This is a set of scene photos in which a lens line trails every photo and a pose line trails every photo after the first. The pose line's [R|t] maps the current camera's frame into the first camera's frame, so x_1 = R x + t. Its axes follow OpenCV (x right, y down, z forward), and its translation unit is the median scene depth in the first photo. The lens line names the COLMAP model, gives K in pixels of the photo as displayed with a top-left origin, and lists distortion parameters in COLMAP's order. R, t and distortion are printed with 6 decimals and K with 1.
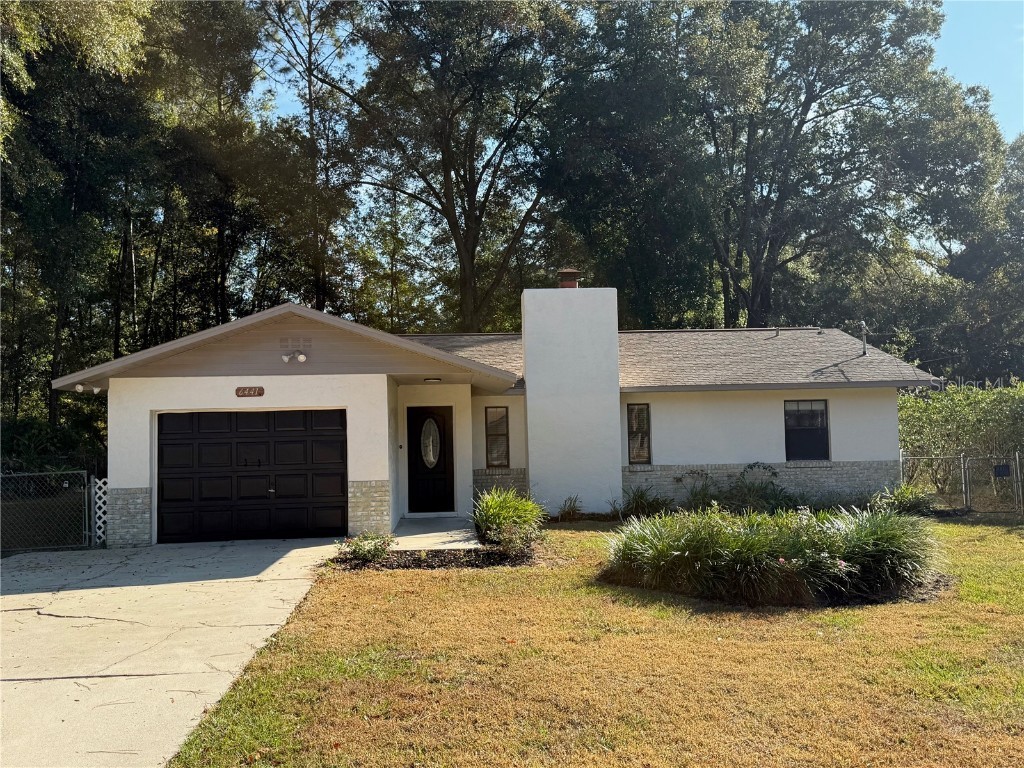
lens RADIAL K [[954.3, 0, 514.5], [0, 954.3, 385.4], [0, 0, 1]] dist [0.027930, 0.000000]
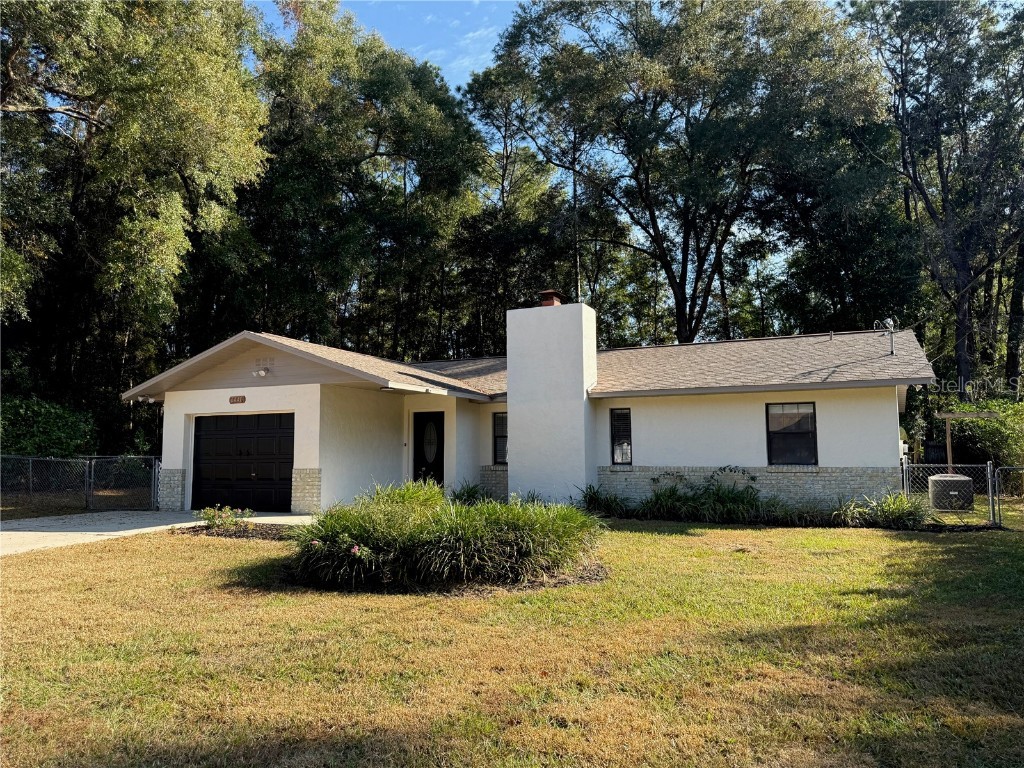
lens RADIAL K [[752.0, 0, 508.5], [0, 752.0, 382.9], [0, 0, 1]] dist [0.042916, -0.040012]
pose [[0.873633, -0.030161, -0.485650, 0.433279], [0.011849, 0.999100, -0.040733, 0.023504], [0.486442, 0.029831, 0.873204, 0.195492]]
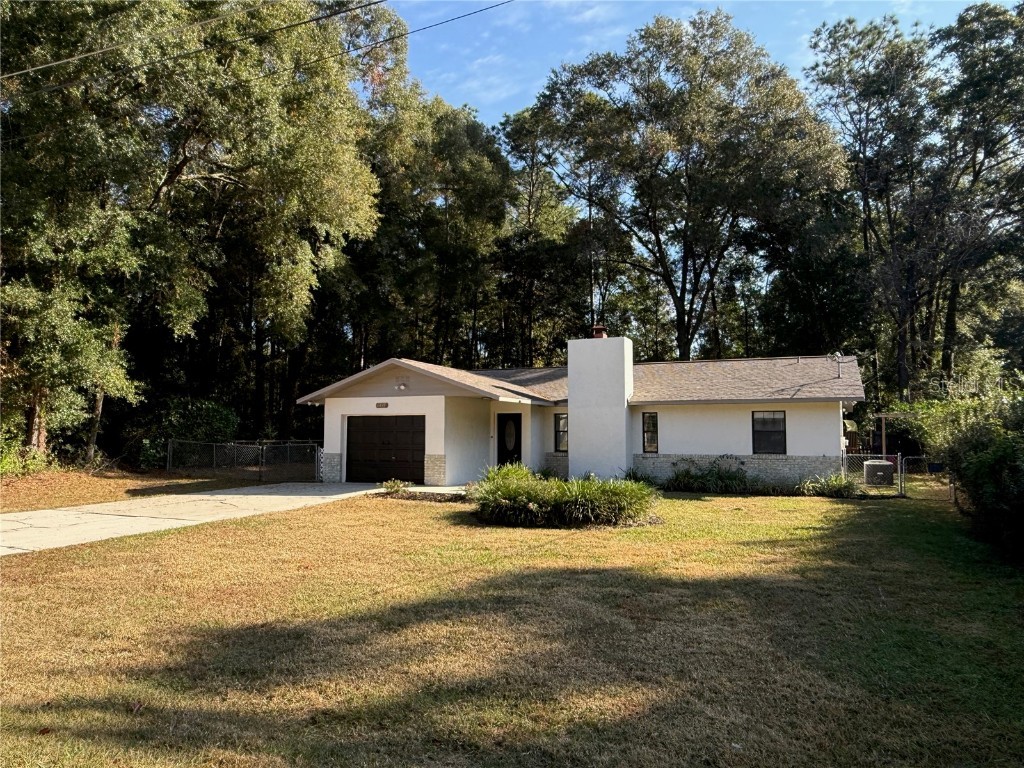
lens RADIAL K [[718.8, 0, 511.8], [0, 718.8, 382.4], [0, 0, 1]] dist [-0.008823, 0.015248]
pose [[0.880522, -0.010447, -0.473891, 0.477904], [0.003916, 0.999883, -0.014765, -0.012801], [0.473990, 0.011145, 0.880460, -0.106303]]
